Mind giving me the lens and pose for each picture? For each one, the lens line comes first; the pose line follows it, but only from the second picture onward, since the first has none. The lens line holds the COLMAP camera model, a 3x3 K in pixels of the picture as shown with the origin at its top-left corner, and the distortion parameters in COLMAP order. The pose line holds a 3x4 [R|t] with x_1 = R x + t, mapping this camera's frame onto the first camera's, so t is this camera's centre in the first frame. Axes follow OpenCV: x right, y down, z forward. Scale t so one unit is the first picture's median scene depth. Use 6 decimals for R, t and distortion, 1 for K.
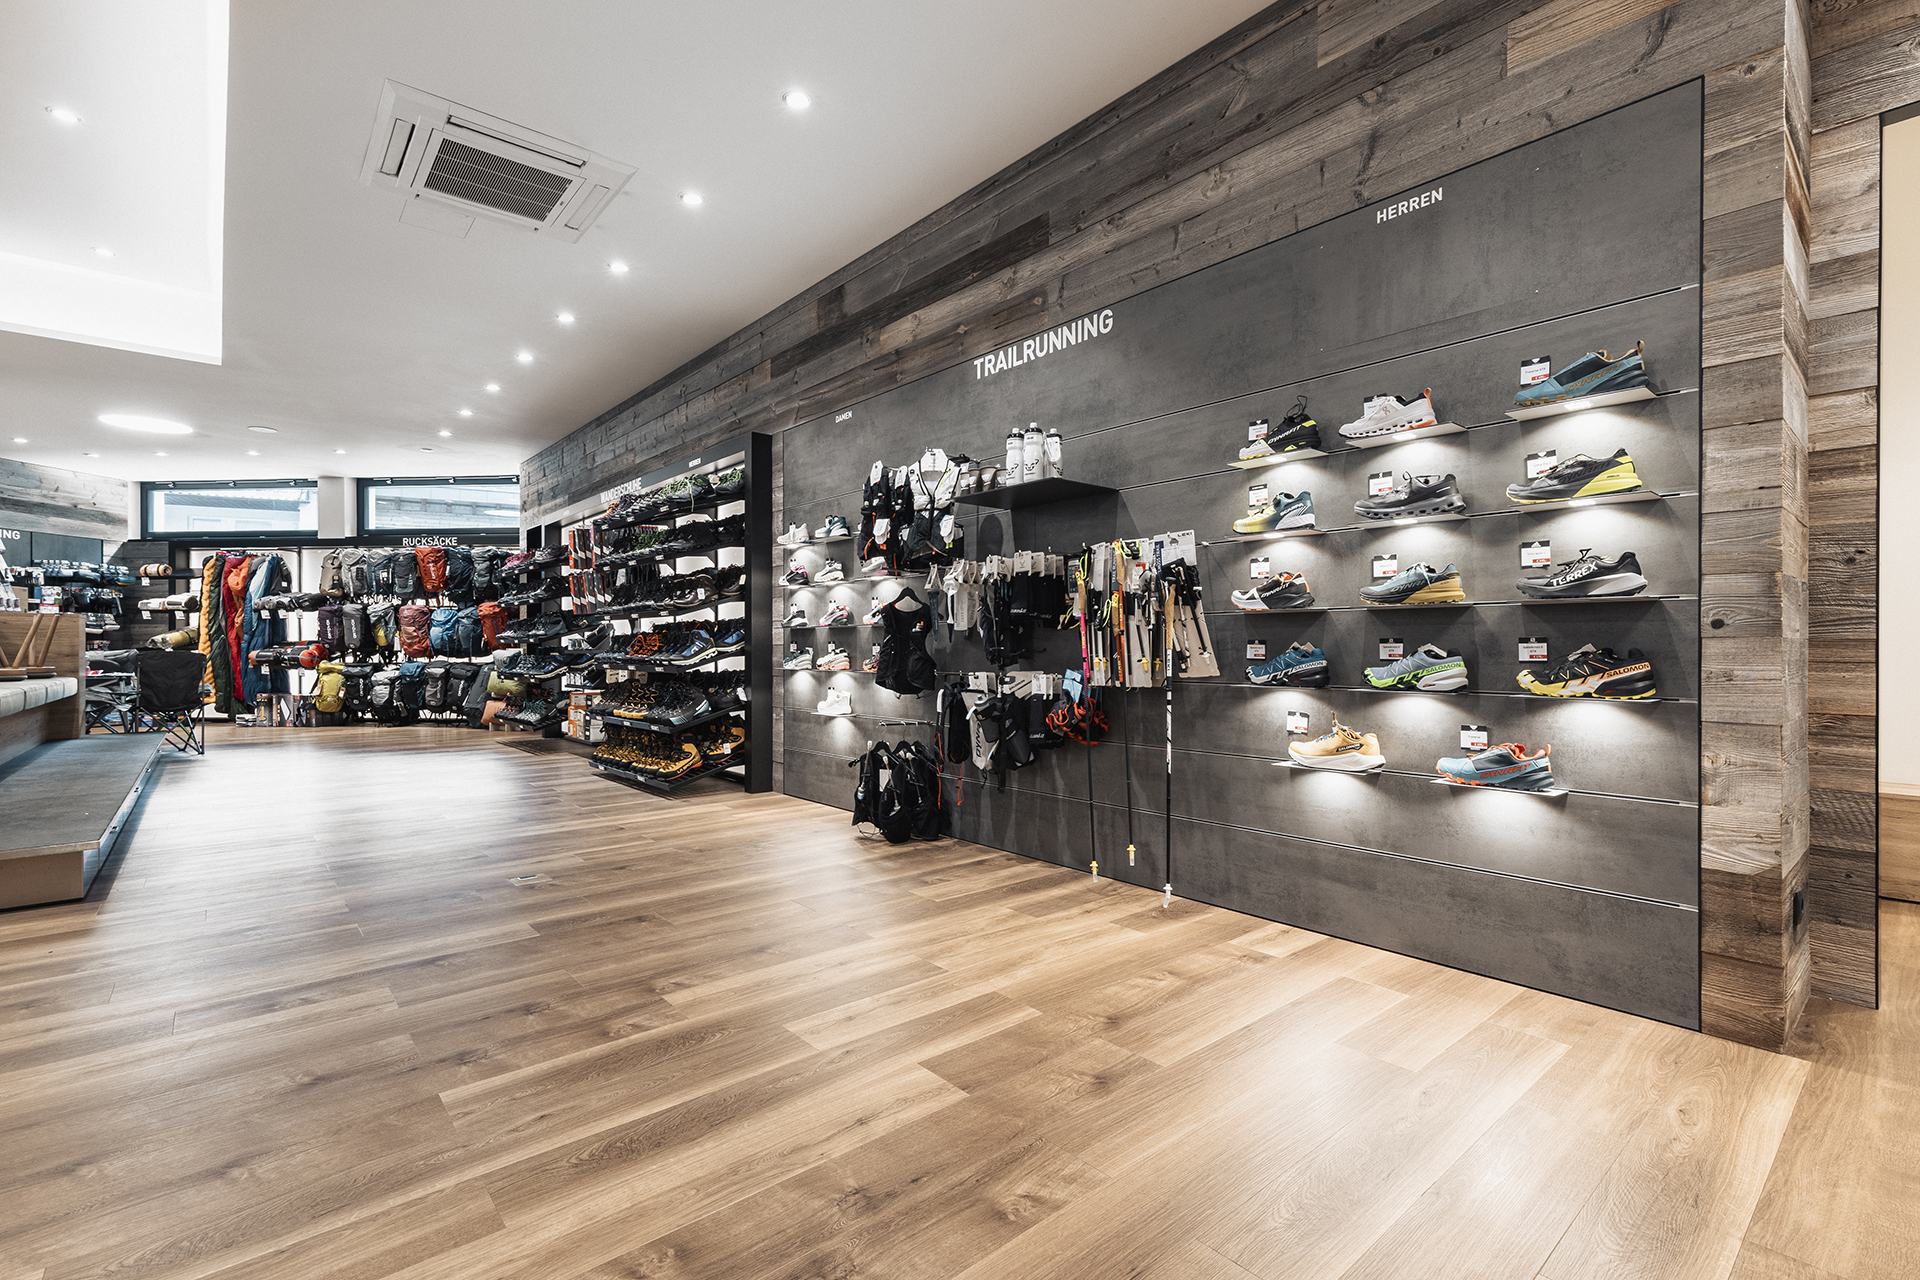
lens RADIAL K [[865.8, 0, 960.0], [0, 865.8, 640.0], [0, 0, 1]] dist [-0.000097, -0.000009]
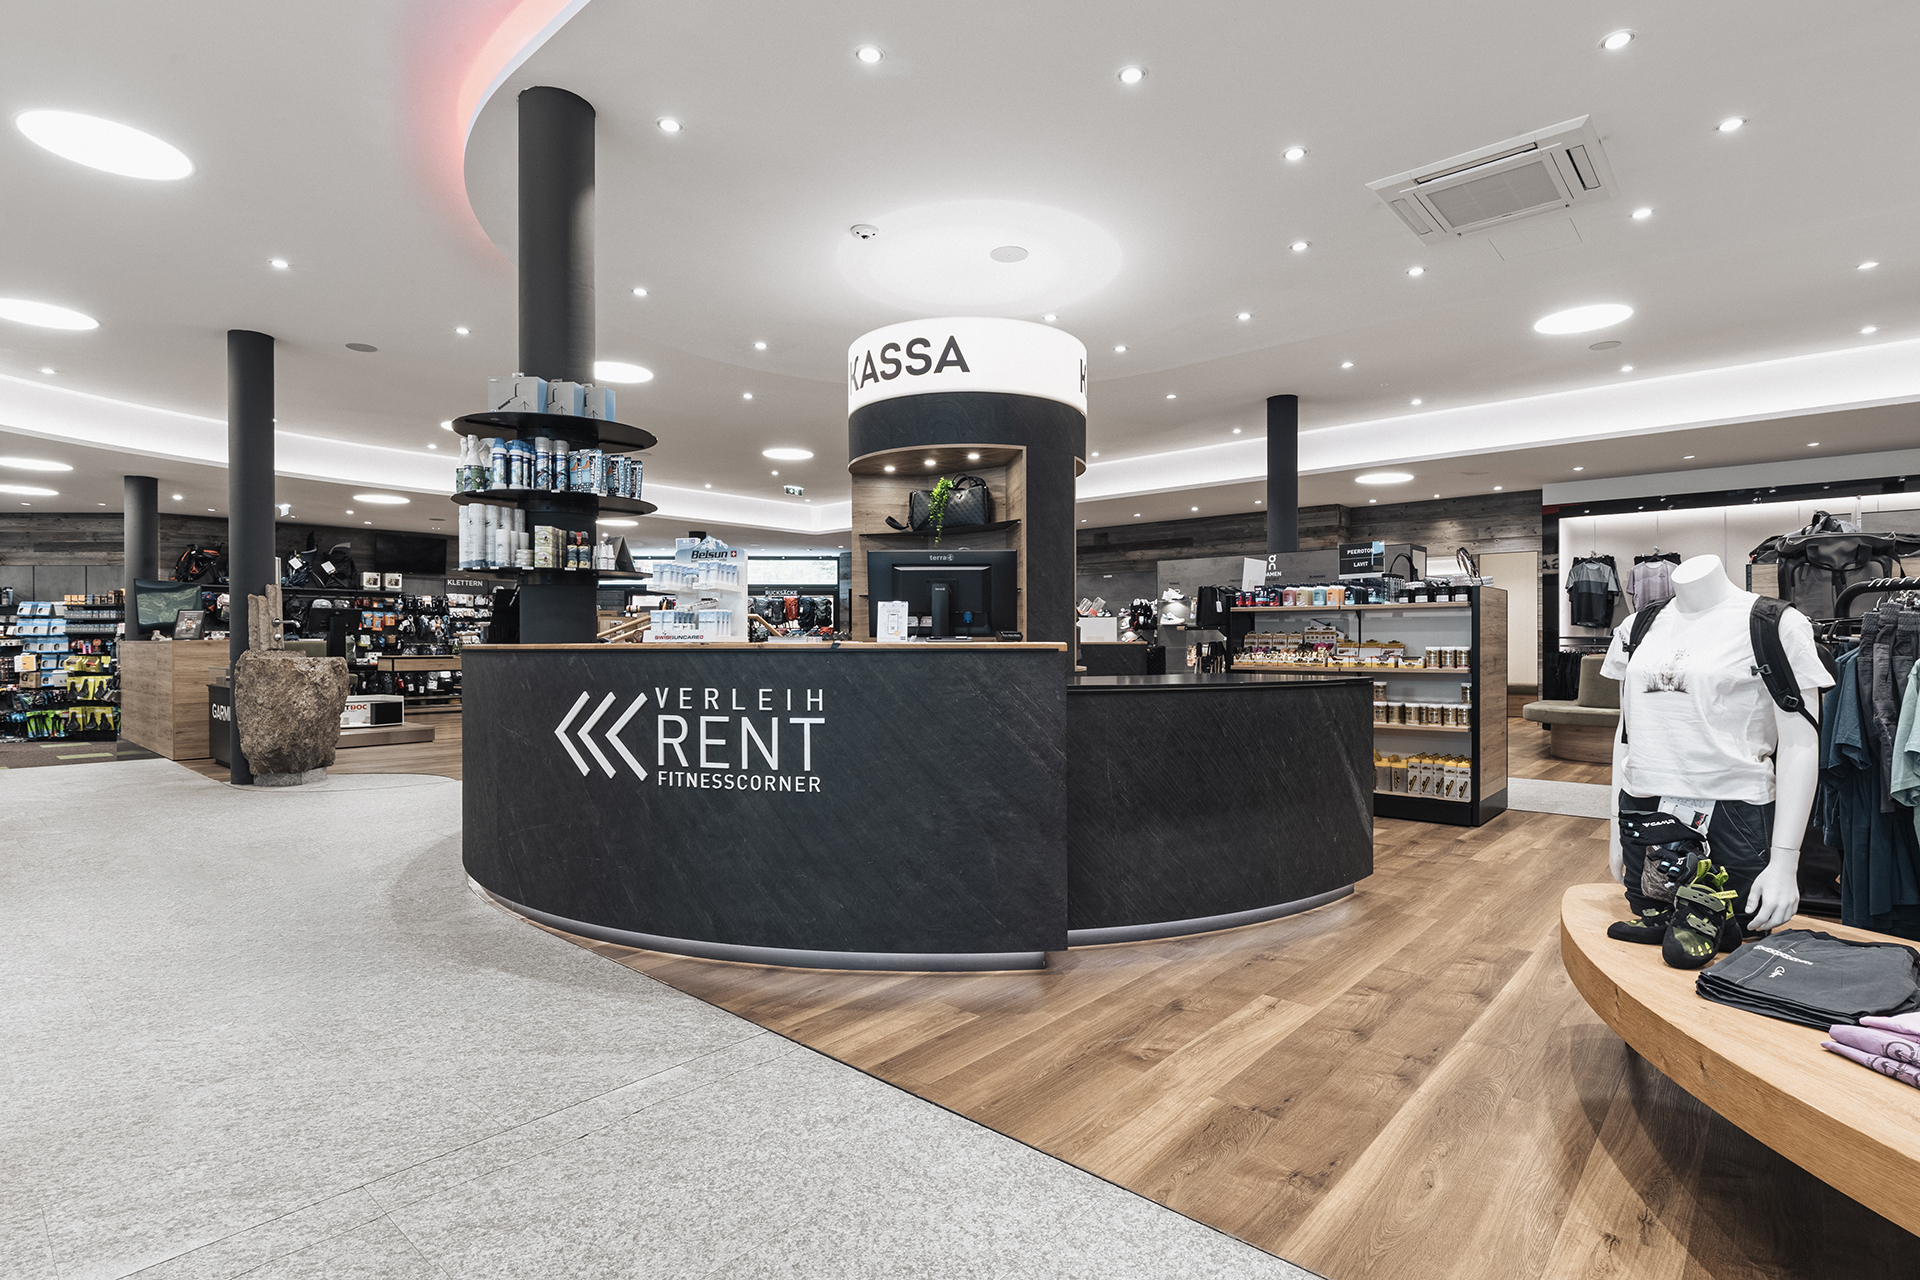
lens RADIAL K [[945.5, 0, 960.0], [0, 945.5, 640.0], [0, 0, 1]] dist [0.000103, -0.000002]
pose [[0.990886, 0.000828, 0.134702, -1.199115], [-0.001340, 0.999992, 0.003715, -0.050284], [-0.134698, -0.003862, 0.990879, -2.423882]]
